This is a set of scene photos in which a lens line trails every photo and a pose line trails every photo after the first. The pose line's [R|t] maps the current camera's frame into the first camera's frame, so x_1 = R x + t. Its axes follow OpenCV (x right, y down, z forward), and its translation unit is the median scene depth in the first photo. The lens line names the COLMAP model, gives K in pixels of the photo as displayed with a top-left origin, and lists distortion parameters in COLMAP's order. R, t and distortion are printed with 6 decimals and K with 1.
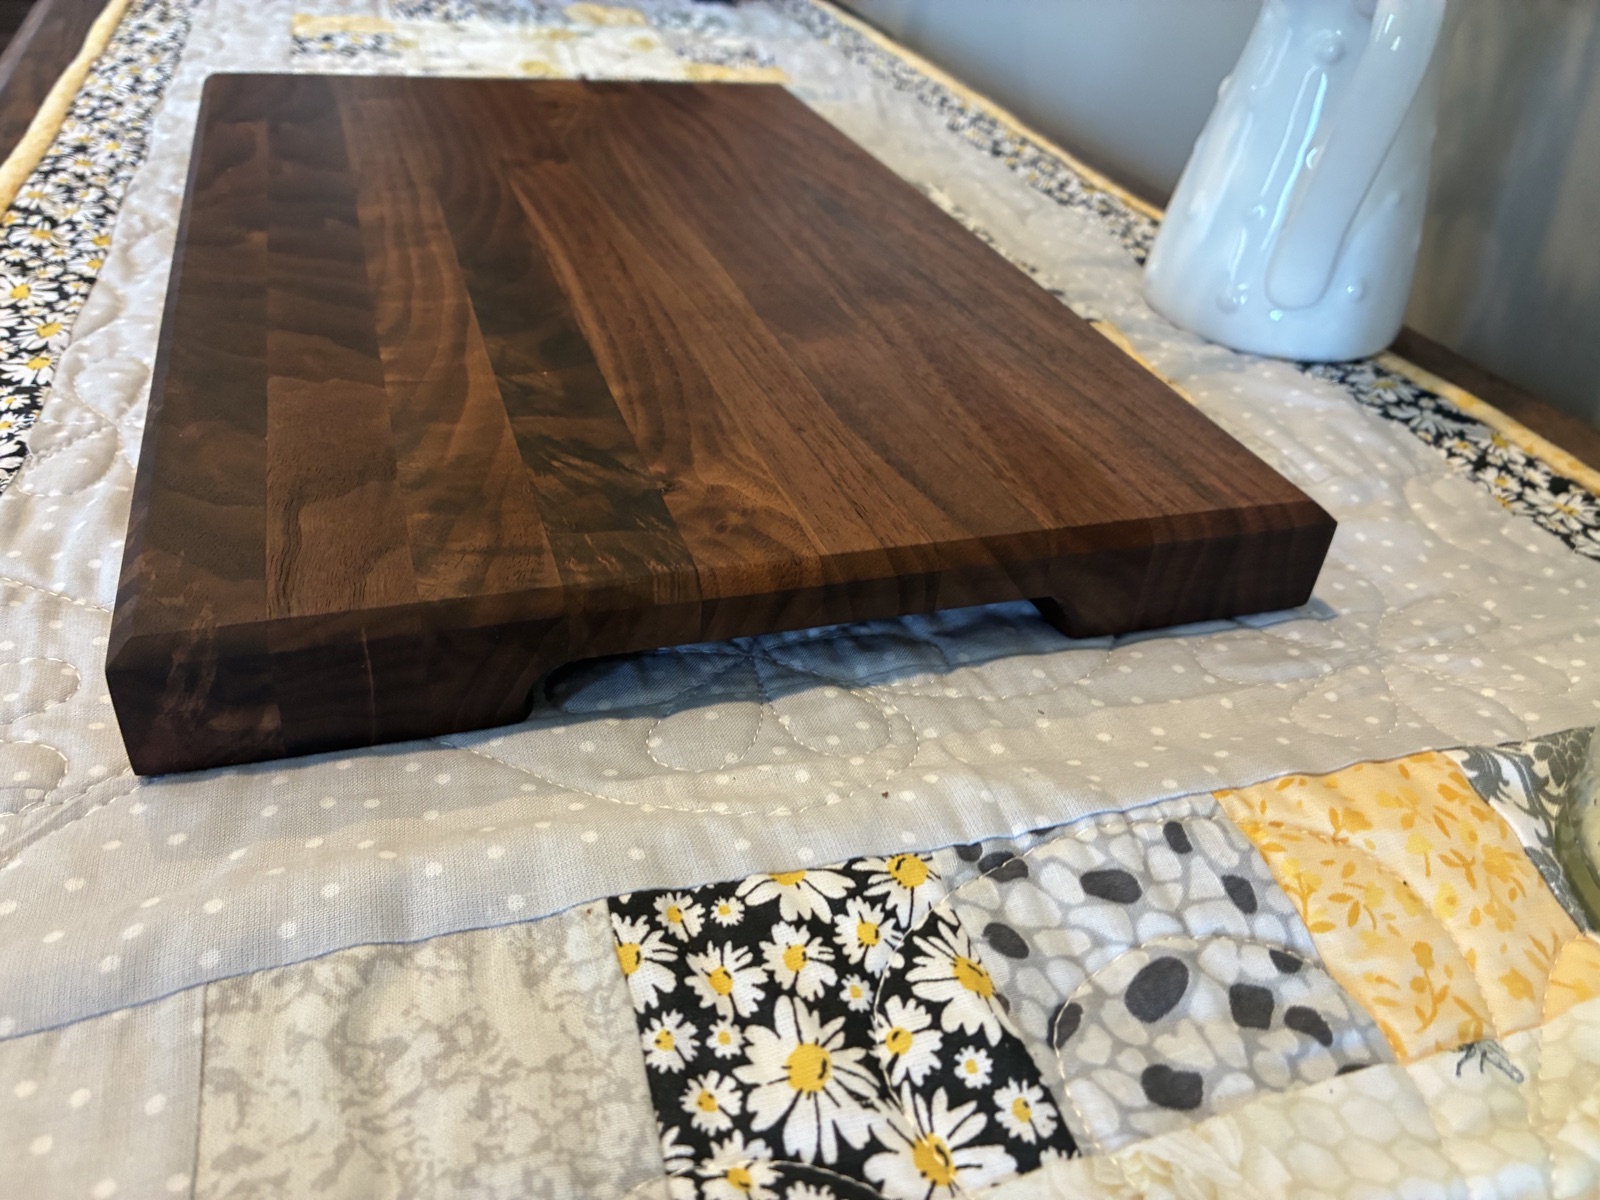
lens RADIAL K [[1266.1, 0, 818.0], [0, 1266.1, 594.7], [0, 0, 1]] dist [0.004910, -0.003504]
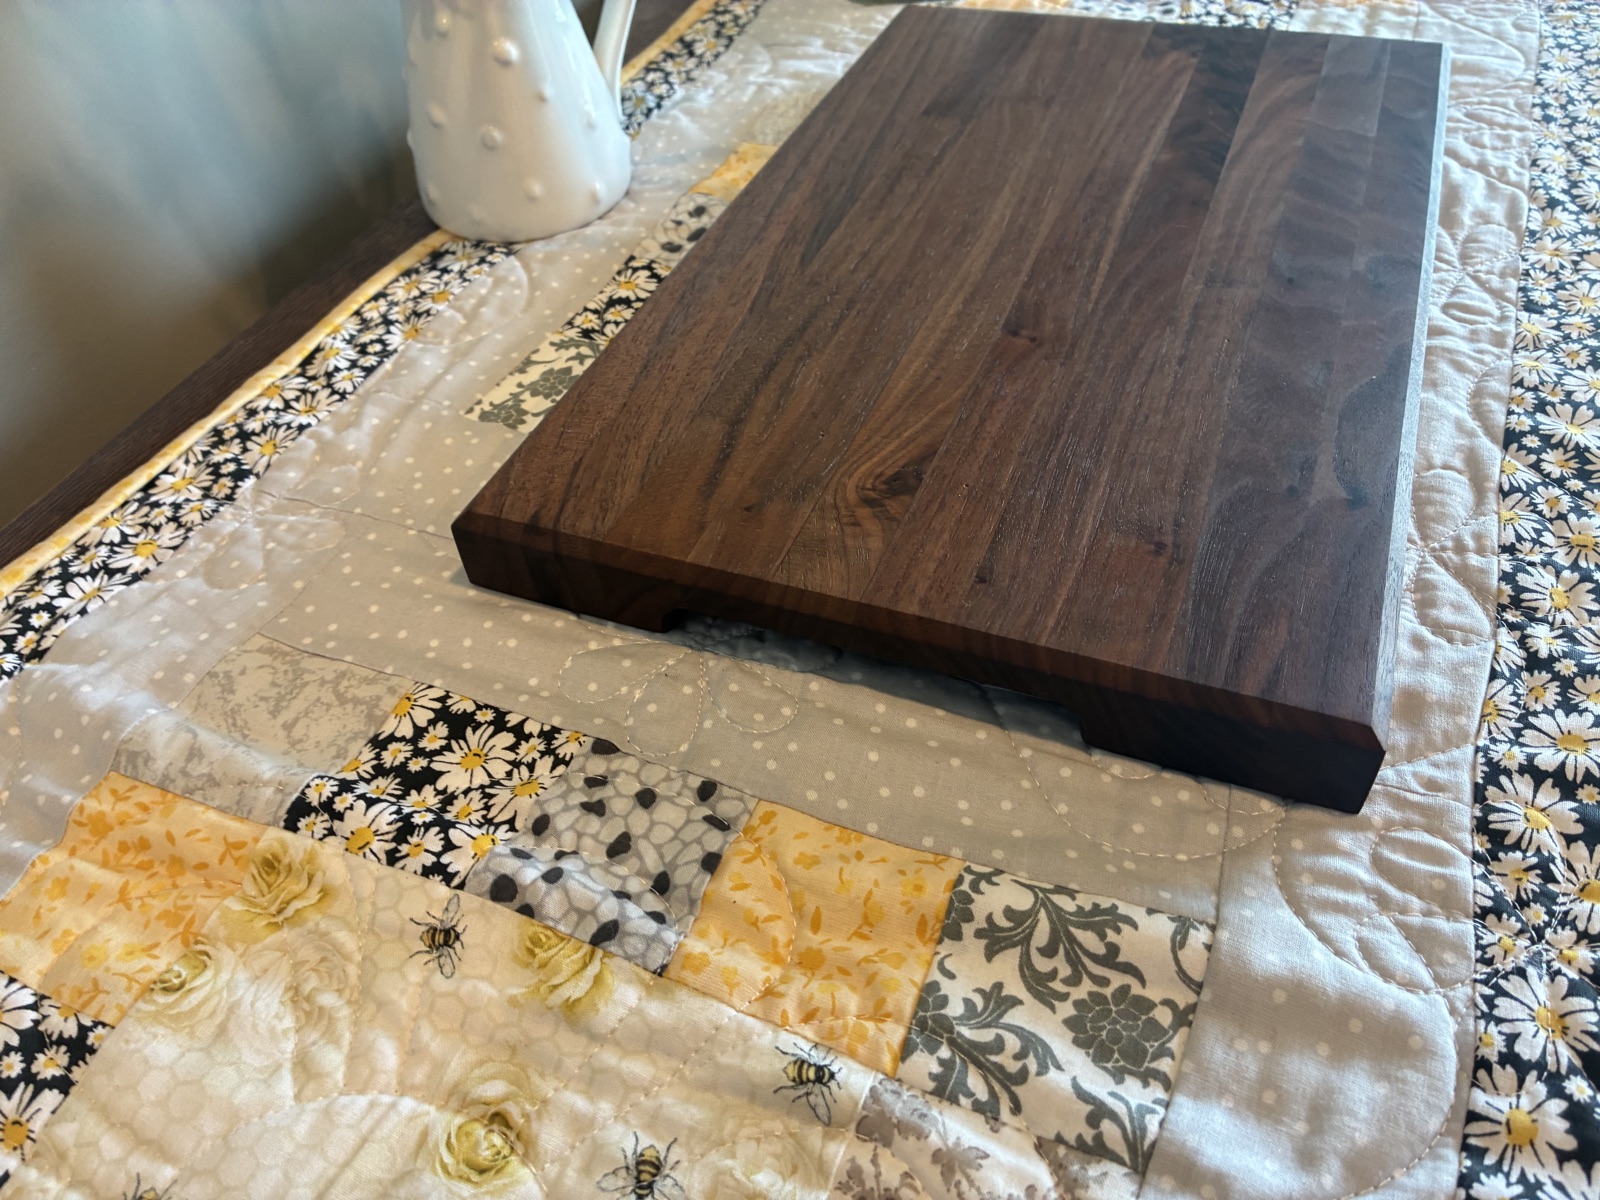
lens RADIAL K [[1250.4, 0, 787.5], [0, 1250.4, 570.9], [0, 0, 1]] dist [0.081141, -0.115079]
pose [[-0.748083, -0.482431, 0.455666, -1.236055], [0.370902, 0.265420, 0.889935, -2.485402], [-0.550275, 0.834753, -0.019622, 2.681940]]
